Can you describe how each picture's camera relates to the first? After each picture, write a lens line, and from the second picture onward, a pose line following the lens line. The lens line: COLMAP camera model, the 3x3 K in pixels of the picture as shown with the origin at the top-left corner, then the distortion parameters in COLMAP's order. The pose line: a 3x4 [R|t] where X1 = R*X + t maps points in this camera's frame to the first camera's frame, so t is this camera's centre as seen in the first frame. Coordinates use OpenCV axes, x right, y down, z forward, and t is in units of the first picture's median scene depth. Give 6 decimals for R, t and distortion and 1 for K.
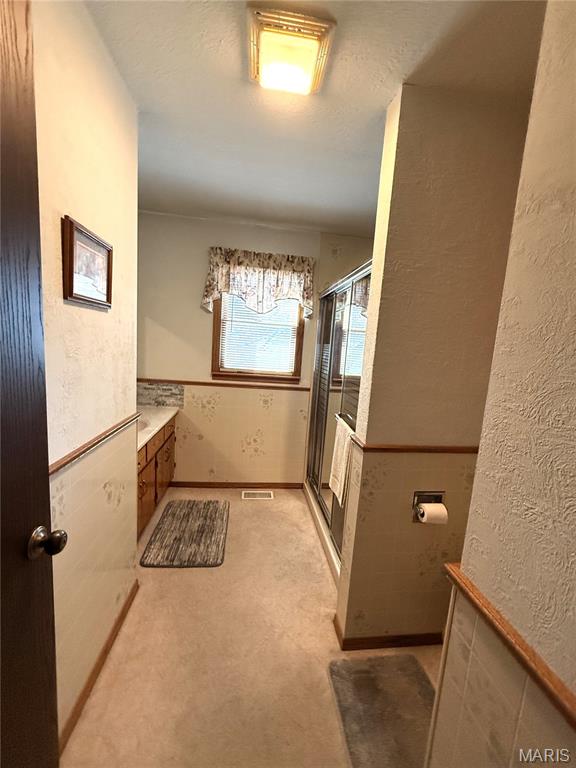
lens RADIAL K [[309.3, 0, 287.7], [0, 309.3, 385.5], [0, 0, 1]] dist [-0.002549, -0.000335]
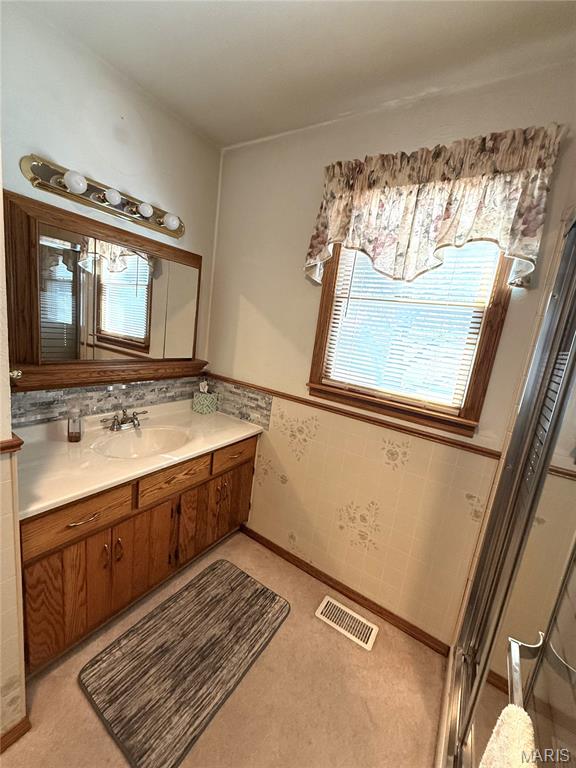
lens RADIAL K [[309.3, 0, 287.1], [0, 309.3, 384.2], [0, 0, 1]] dist [-0.002549, -0.000335]
pose [[0.767310, 0.143414, -0.625034, 0.105739], [-0.154935, 0.987257, 0.036323, -0.058763], [0.622279, 0.068969, 0.779752, 0.517086]]
